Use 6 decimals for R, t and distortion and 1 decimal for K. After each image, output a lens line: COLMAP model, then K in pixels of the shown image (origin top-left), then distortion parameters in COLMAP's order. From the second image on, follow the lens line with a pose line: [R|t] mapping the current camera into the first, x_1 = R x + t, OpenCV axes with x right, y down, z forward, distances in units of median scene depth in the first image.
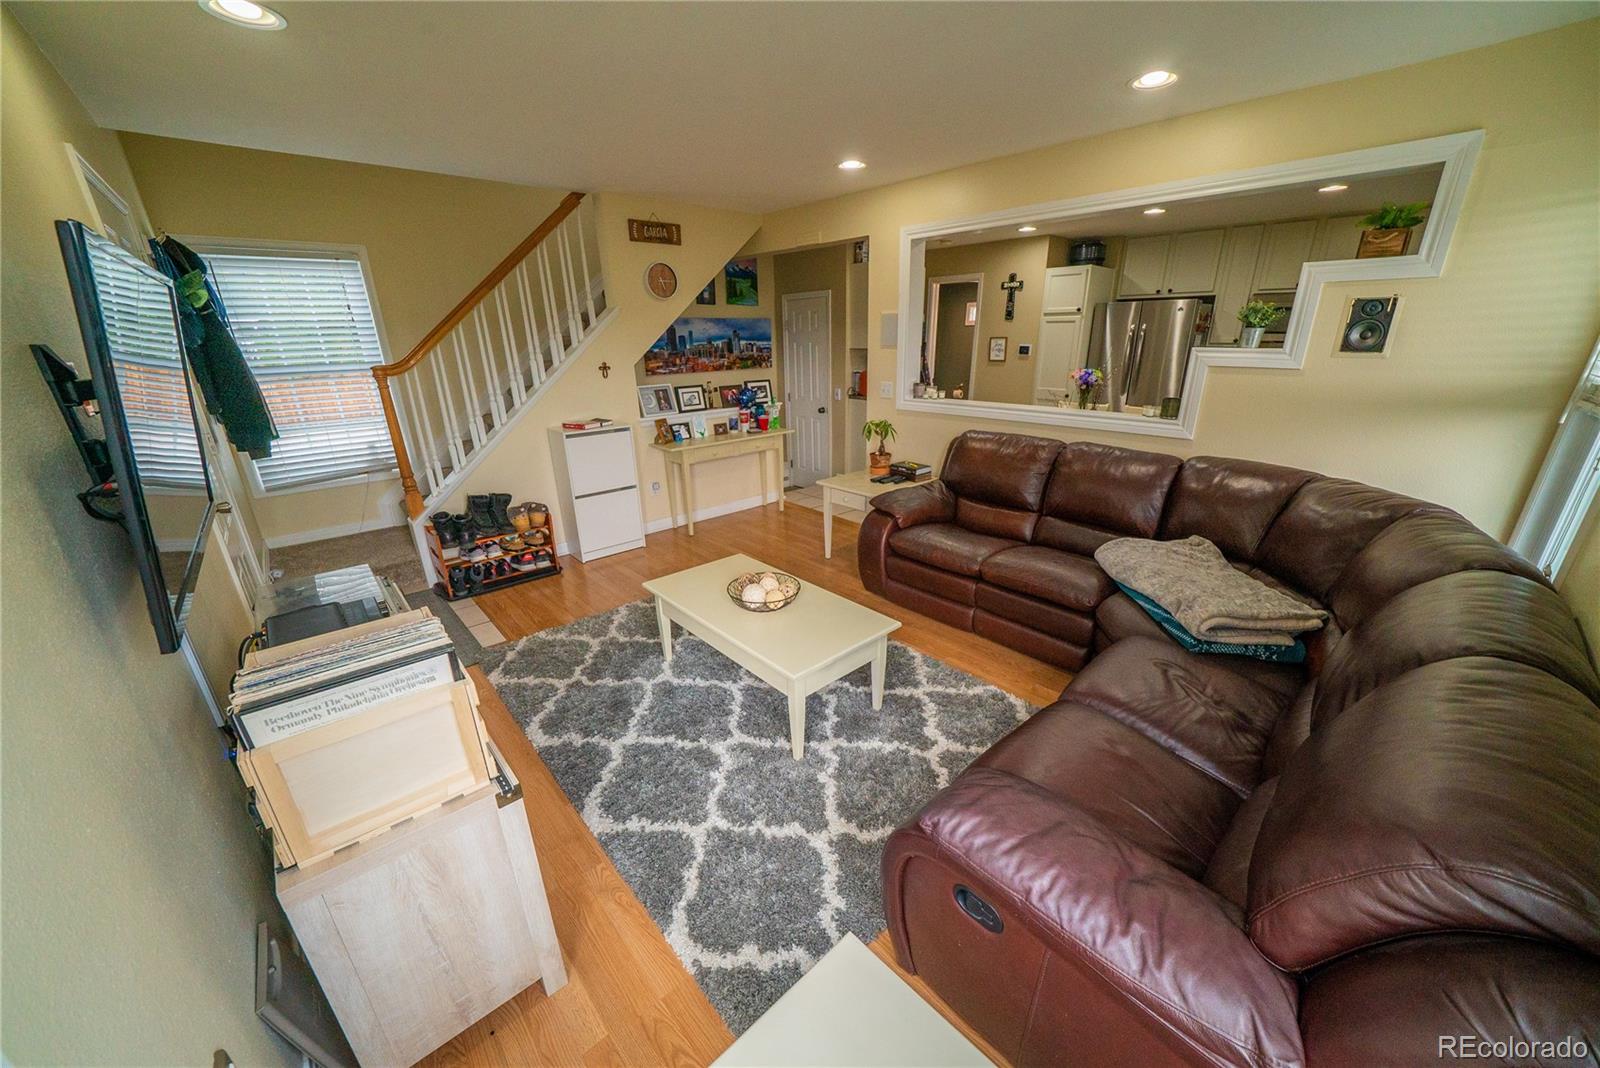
lens RADIAL K [[565.7, 0, 811.8], [0, 565.7, 543.3], [0, 0, 1]] dist [-0.017065, -0.000028]
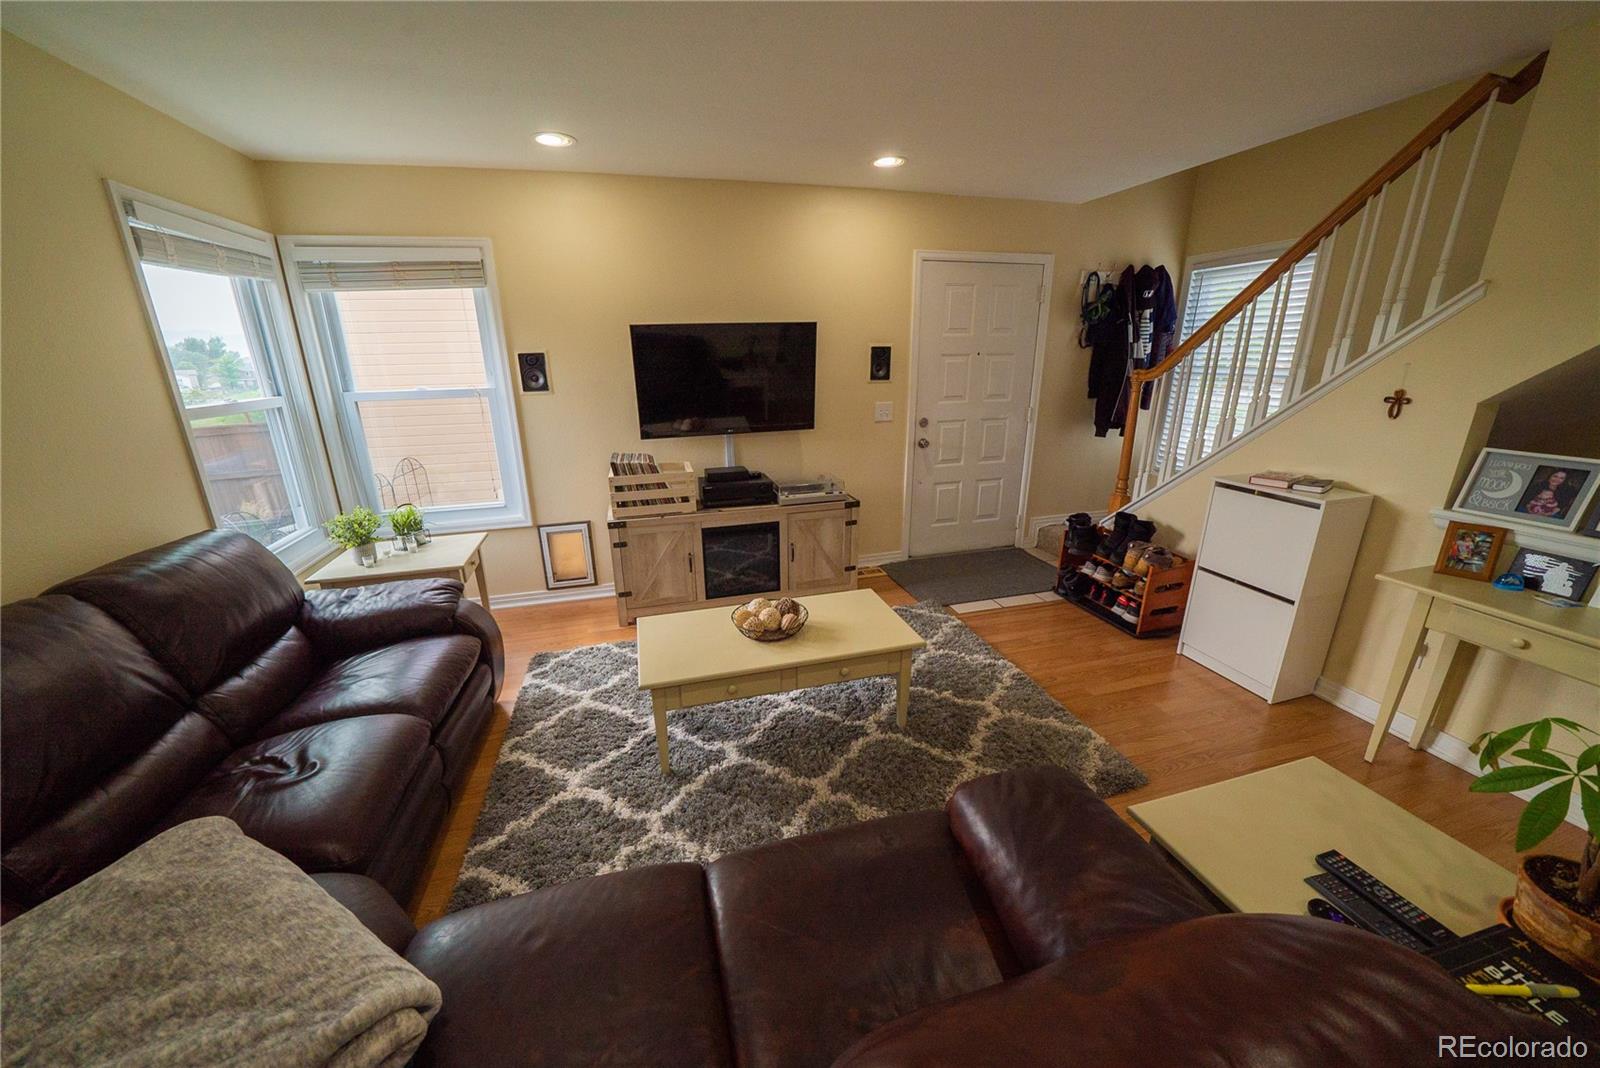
lens RADIAL K [[565.7, 0, 811.8], [0, 565.7, 543.3], [0, 0, 1]] dist [-0.017065, -0.000028]
pose [[-0.455508, 0.292712, -0.840733, 0.378801], [-0.286743, 0.845826, 0.449841, -0.275447], [0.842788, 0.445980, -0.301347, 0.753939]]
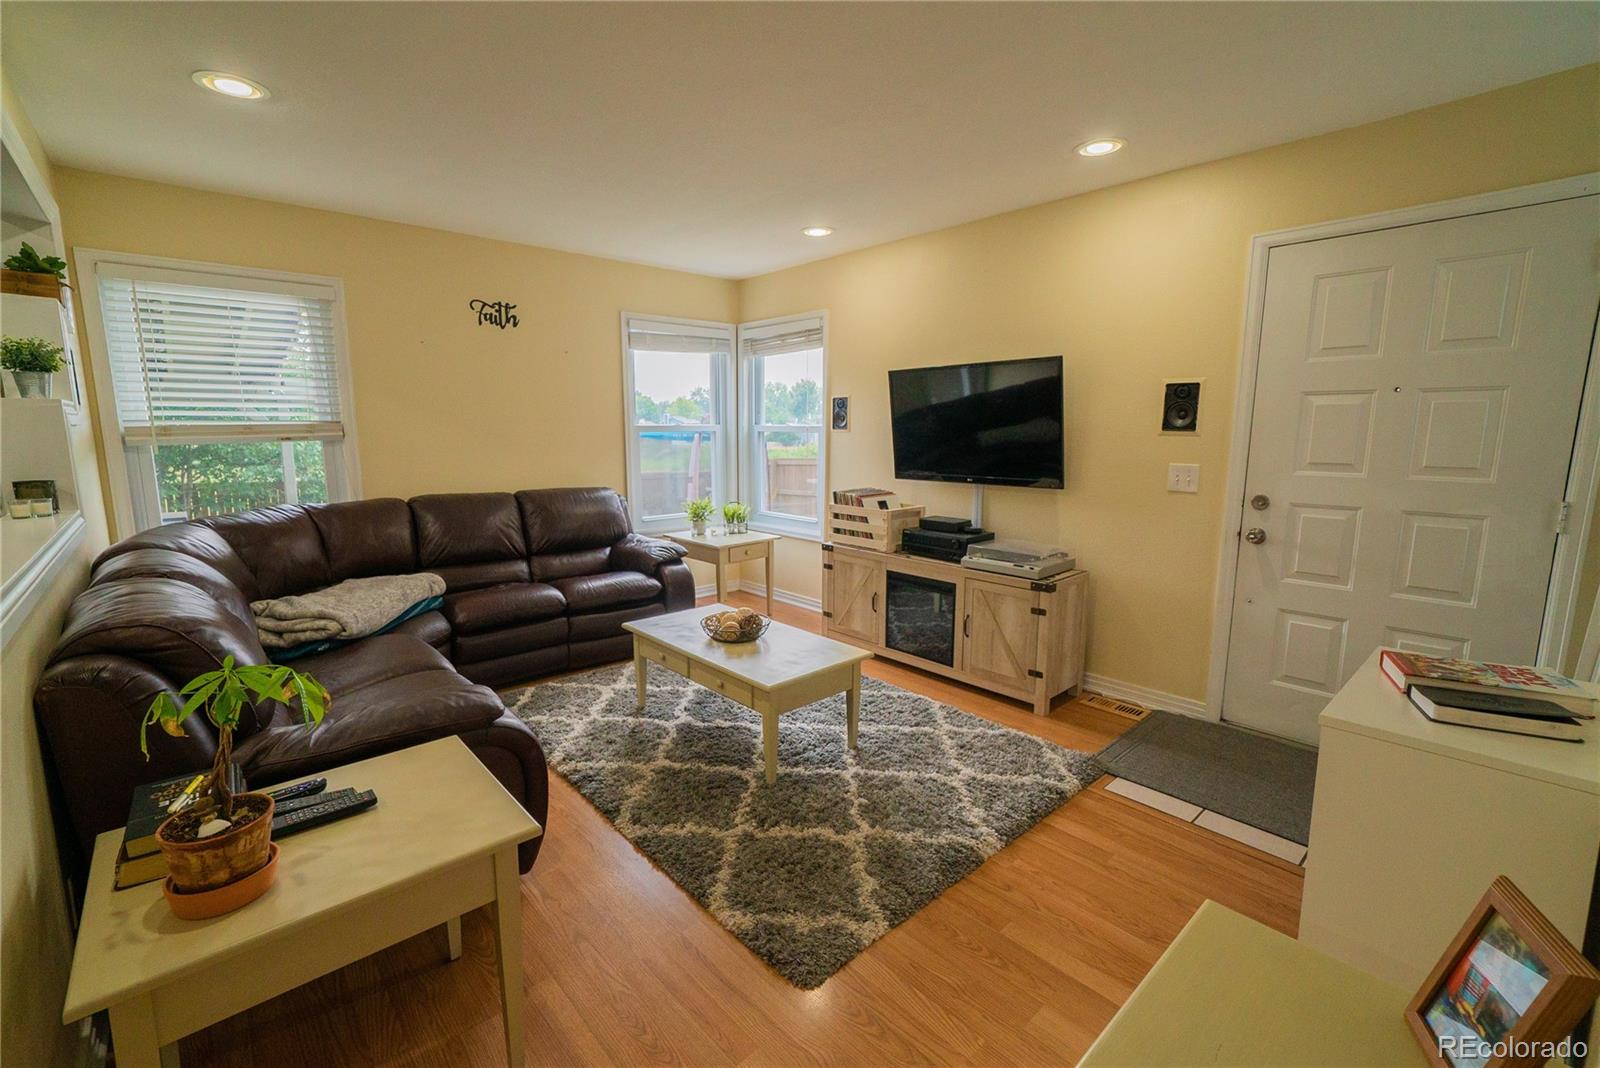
lens RADIAL K [[702.1, 0, 800.0], [0, 702.1, 534.0], [0, 0, 1]] dist [-0.000990, 0.000000]
pose [[-0.999875, 0.006922, 0.014230, -0.133114], [0.012968, 0.873793, 0.486125, -0.404589], [-0.009069, 0.486248, -0.873774, 1.199965]]
